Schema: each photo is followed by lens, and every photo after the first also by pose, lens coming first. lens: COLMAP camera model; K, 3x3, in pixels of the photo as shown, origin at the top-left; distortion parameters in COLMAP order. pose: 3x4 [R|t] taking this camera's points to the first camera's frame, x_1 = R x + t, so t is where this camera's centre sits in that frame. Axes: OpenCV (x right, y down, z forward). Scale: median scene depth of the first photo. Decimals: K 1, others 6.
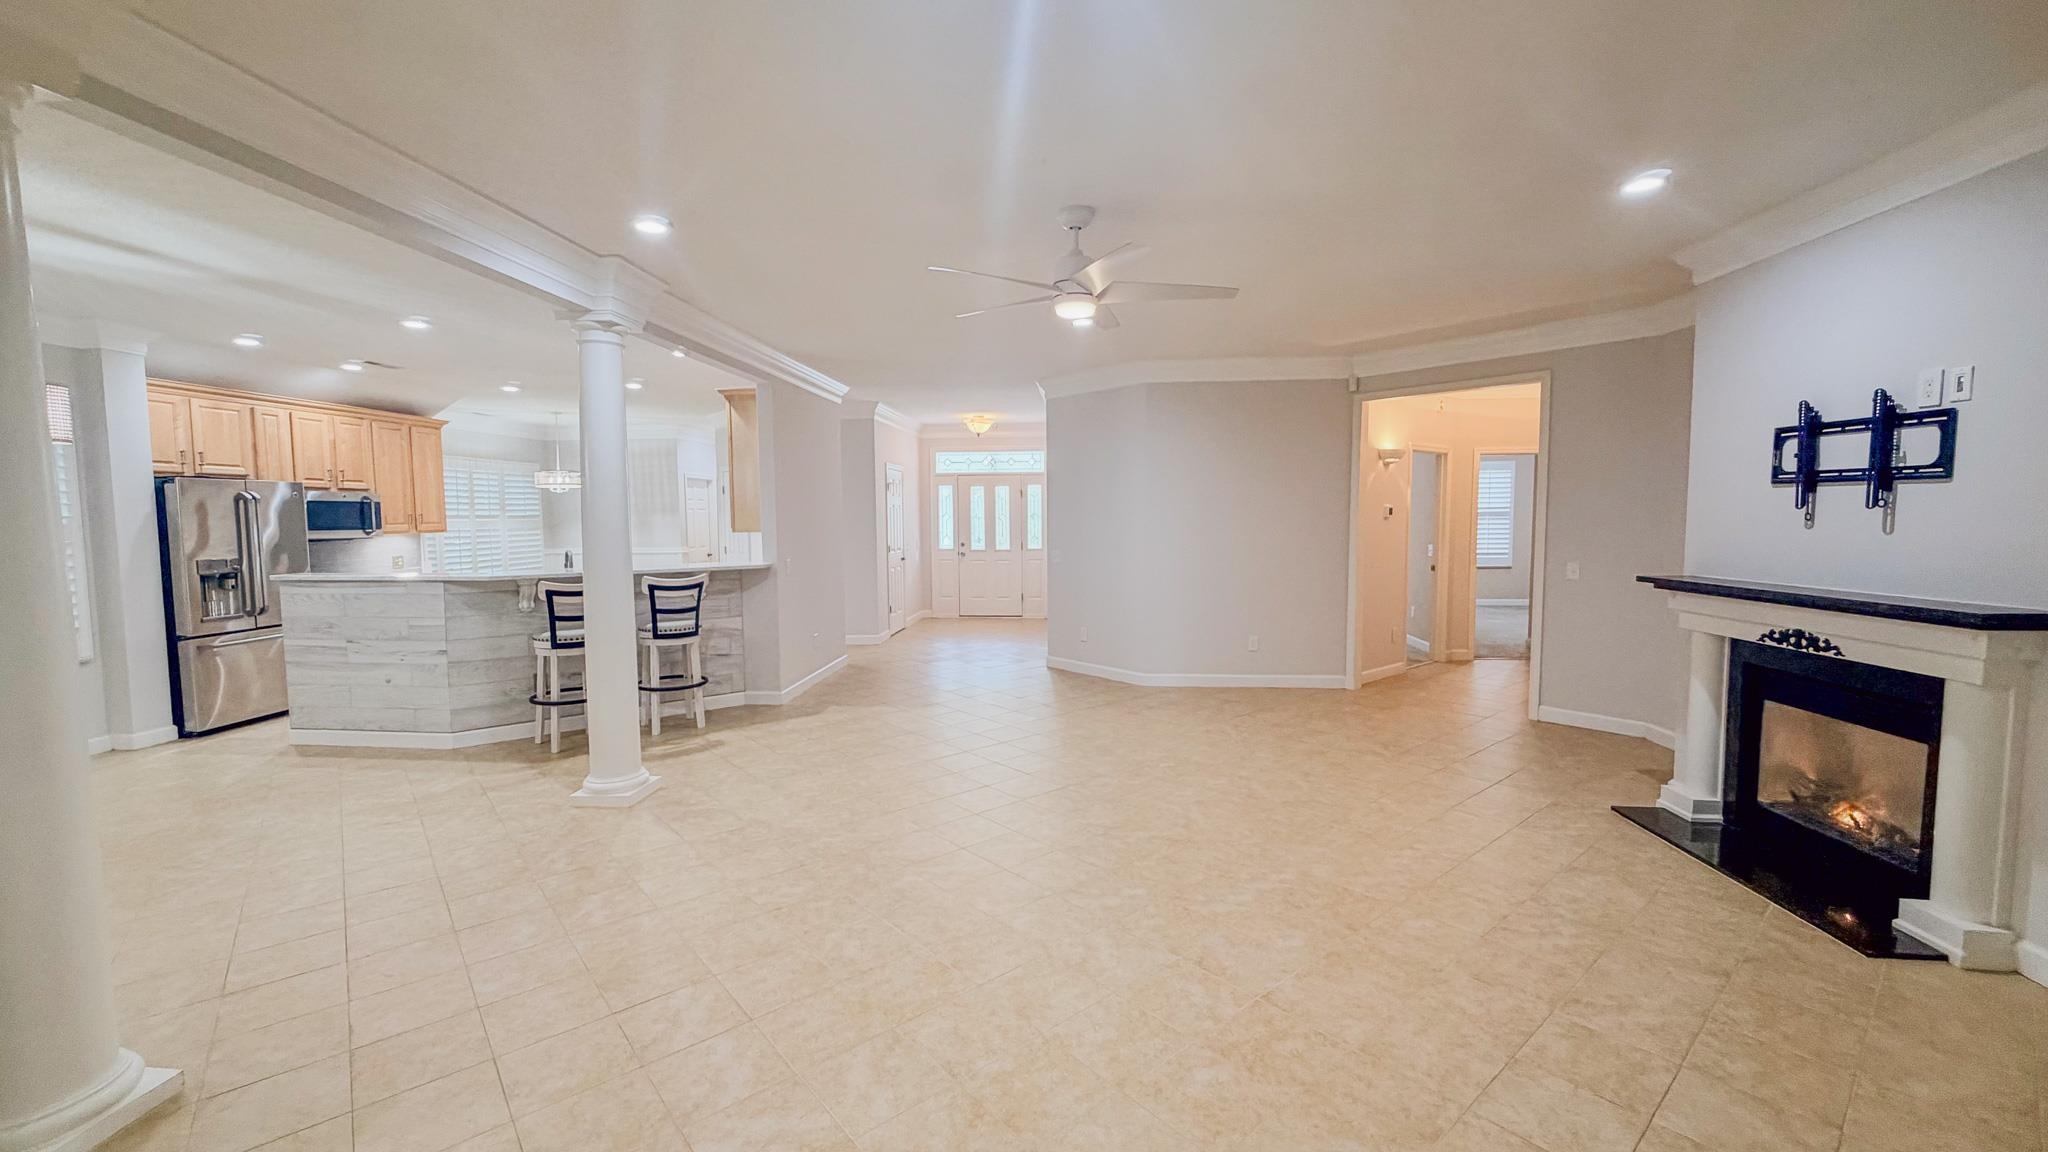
lens RADIAL K [[816.5, 0, 1018.6], [0, 816.5, 573.6], [0, 0, 1]] dist [0.000735, -0.000212]
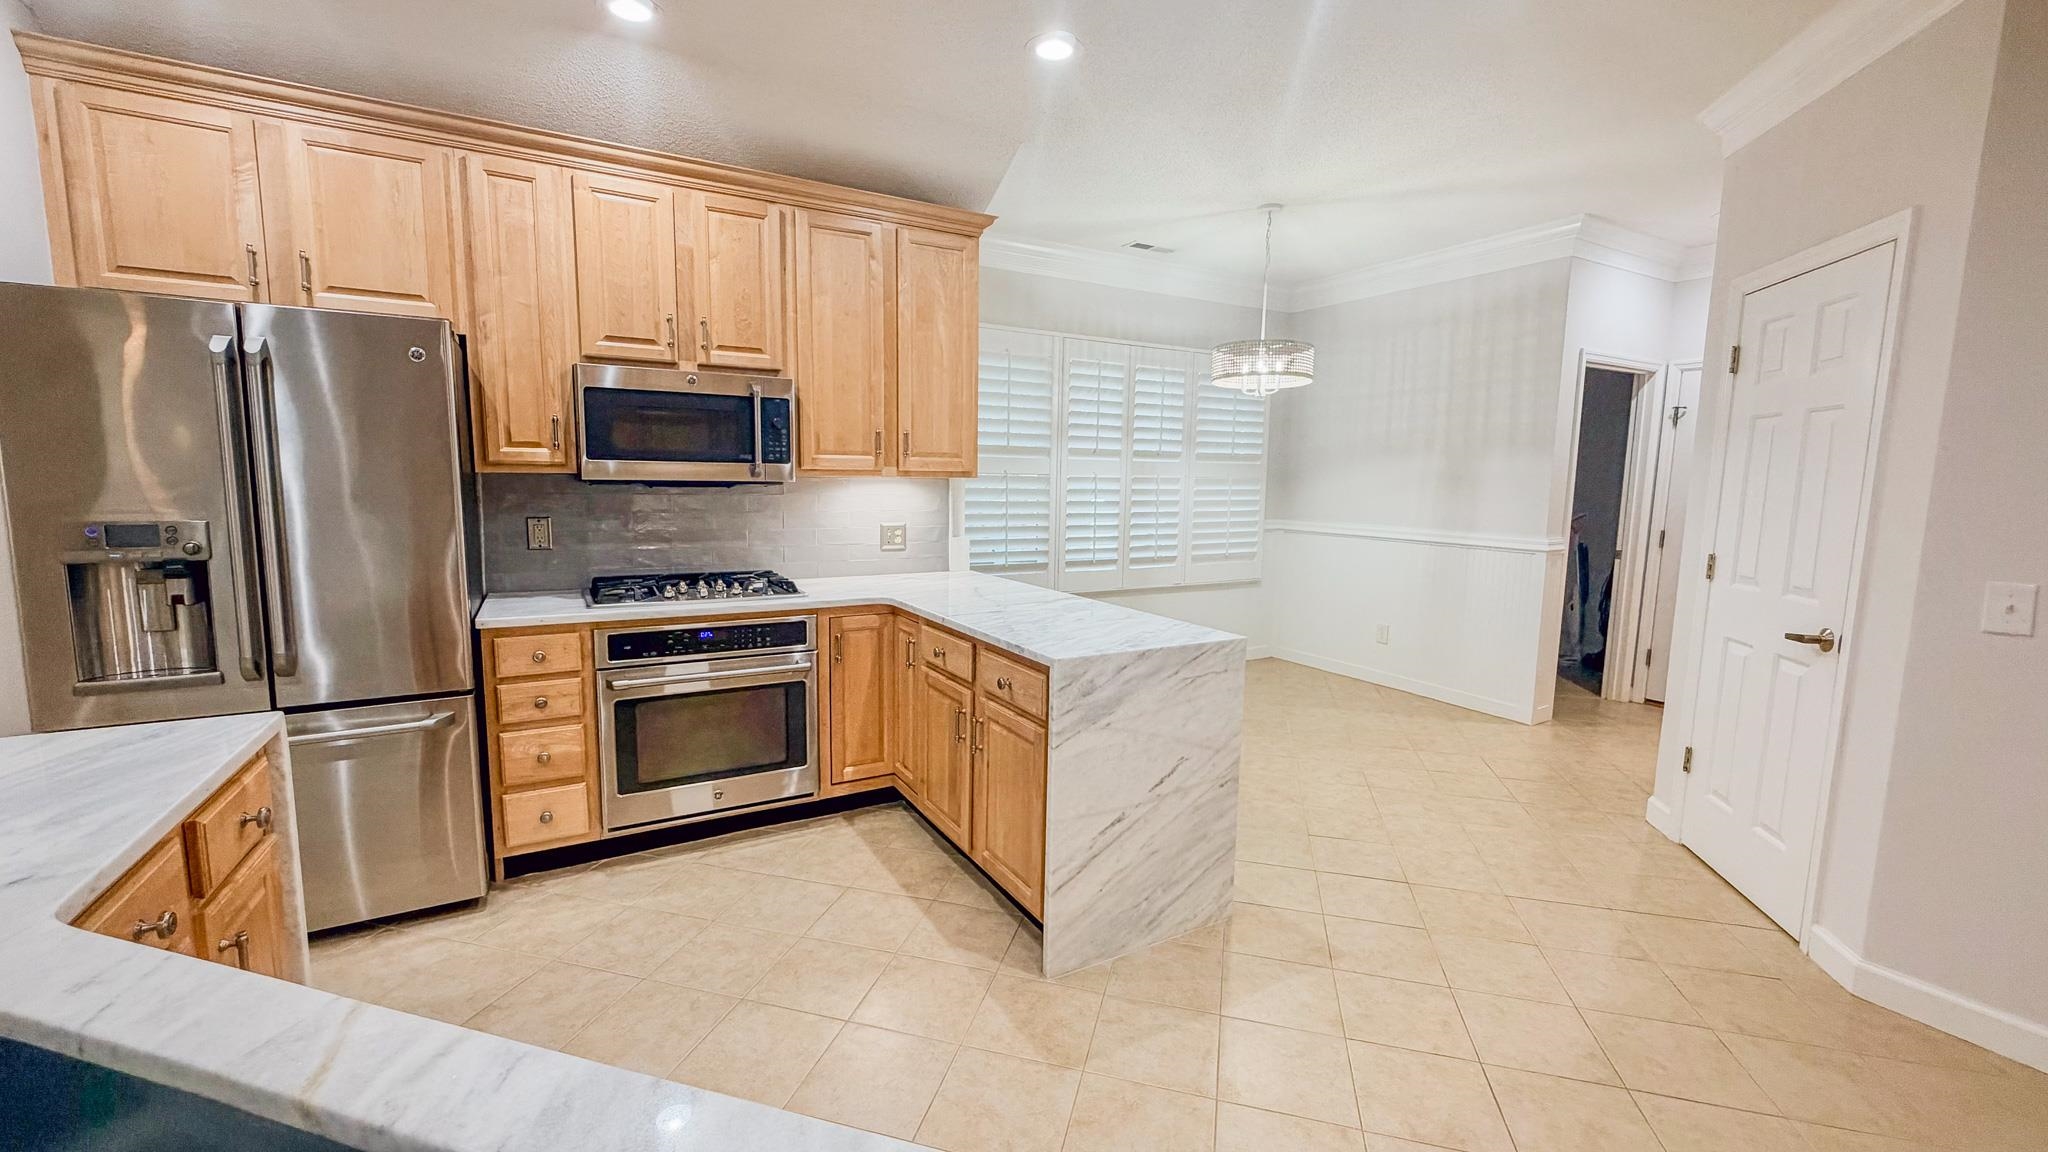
lens RADIAL K [[816.5, 0, 1014.7], [0, 816.5, 572.7], [0, 0, 1]] dist [0.000735, -0.000212]
pose [[0.568089, 0.116425, -0.814690, -0.496289], [-0.078984, 0.993086, 0.086842, -0.061022], [0.819168, 0.015014, 0.573357, 1.184543]]
